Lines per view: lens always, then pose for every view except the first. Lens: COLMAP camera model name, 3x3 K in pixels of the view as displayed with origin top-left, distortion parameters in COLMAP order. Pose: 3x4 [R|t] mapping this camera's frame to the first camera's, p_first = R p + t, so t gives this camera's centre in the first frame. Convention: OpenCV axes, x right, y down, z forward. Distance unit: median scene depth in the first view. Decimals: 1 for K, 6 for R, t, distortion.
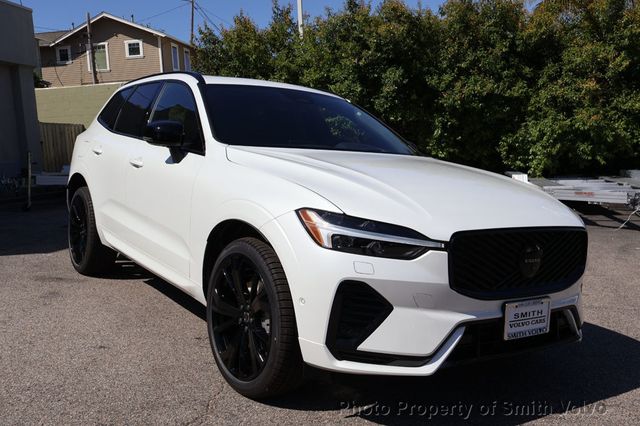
lens RADIAL K [[636.9, 0, 320.0], [0, 636.9, 213.0], [0, 0, 1]] dist [0.002638, -0.008289]
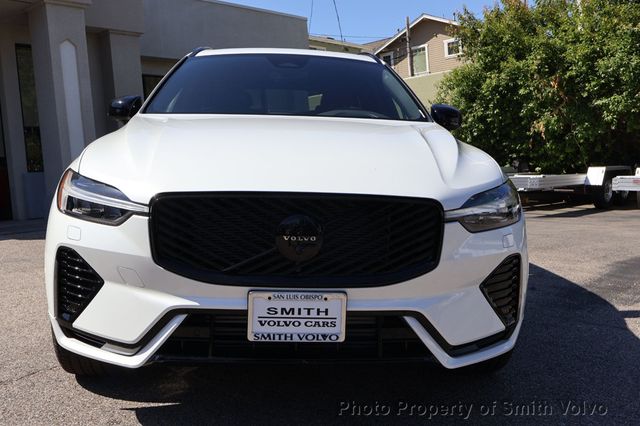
lens RADIAL K [[667.7, 0, 320.0], [0, 667.7, 213.0], [0, 0, 1]] dist [-0.004197, -0.009241]
pose [[0.844731, 0.018222, -0.534881, 0.754532], [-0.025962, 0.999639, -0.006945, 0.050882], [0.534561, 0.019753, 0.844899, 0.365997]]
